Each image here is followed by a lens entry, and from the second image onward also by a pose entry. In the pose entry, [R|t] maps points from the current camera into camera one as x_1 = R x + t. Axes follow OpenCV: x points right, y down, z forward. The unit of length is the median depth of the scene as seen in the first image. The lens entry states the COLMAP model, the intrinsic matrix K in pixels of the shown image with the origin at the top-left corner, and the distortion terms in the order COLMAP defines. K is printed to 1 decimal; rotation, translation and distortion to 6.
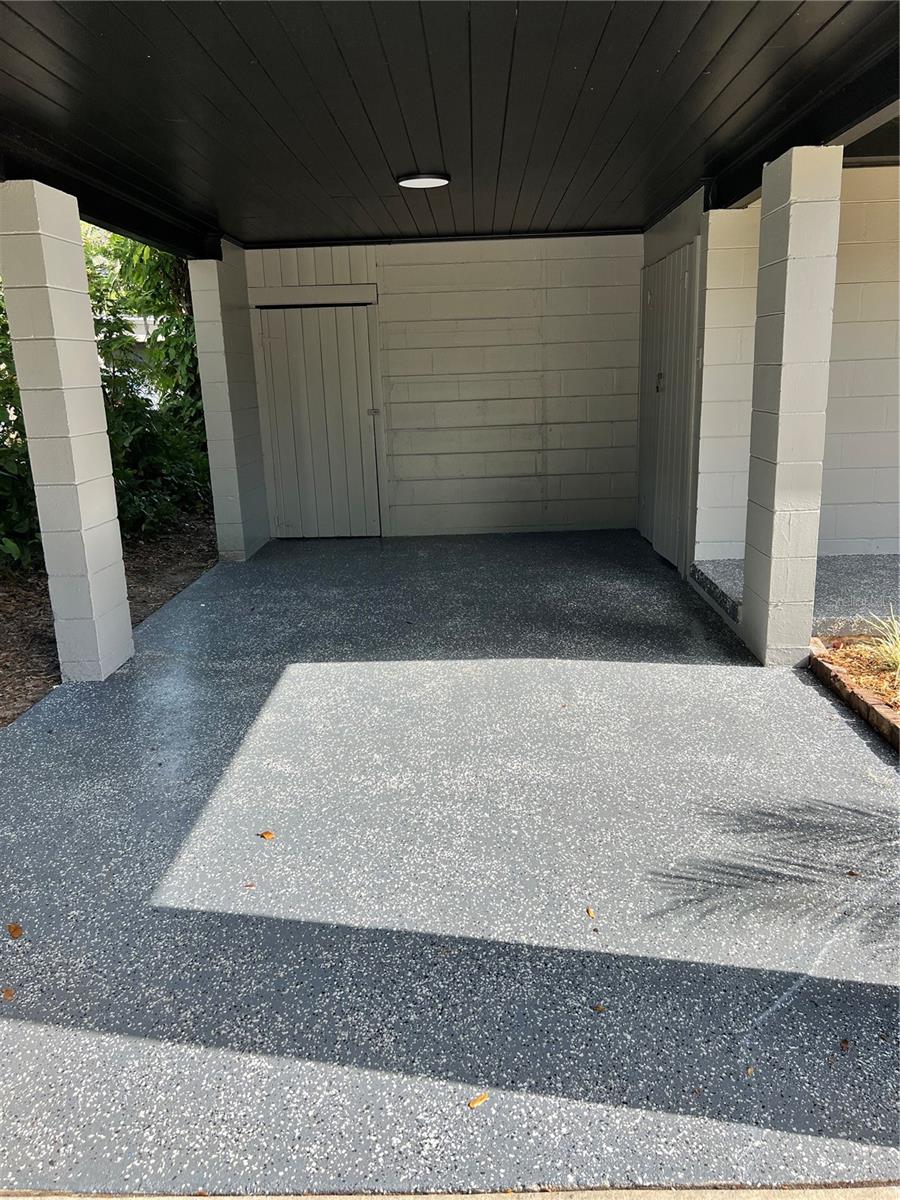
lens RADIAL K [[903.7, 0, 448.6], [0, 903.7, 608.2], [0, 0, 1]] dist [0.002785, -0.004876]
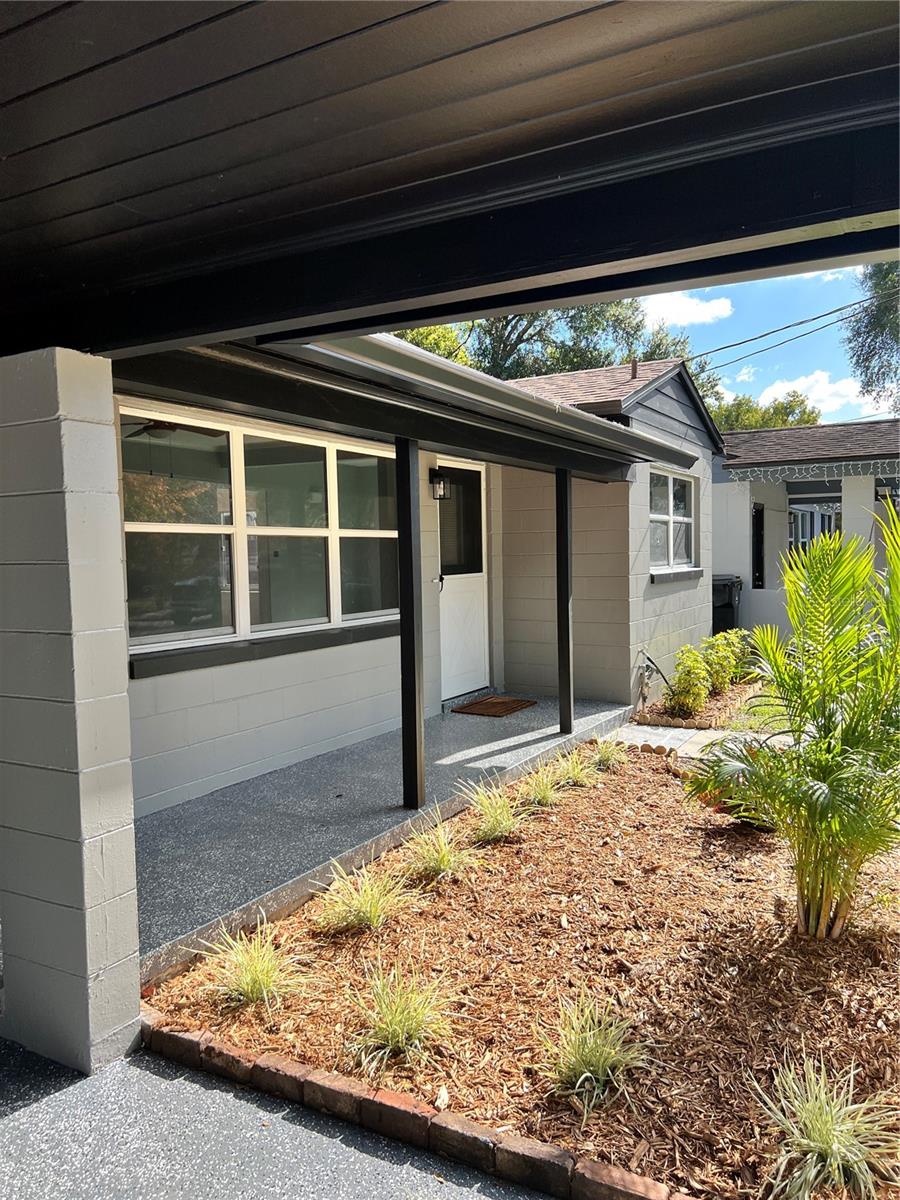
lens RADIAL K [[891.7, 0, 450.0], [0, 891.7, 600.0], [0, 0, 1]] dist [0.000318, -0.000634]
pose [[0.457022, -0.016254, 0.889307, -0.107643], [0.233054, 0.967090, -0.102093, -0.149568], [-0.858380, 0.253916, 0.445770, 0.415722]]
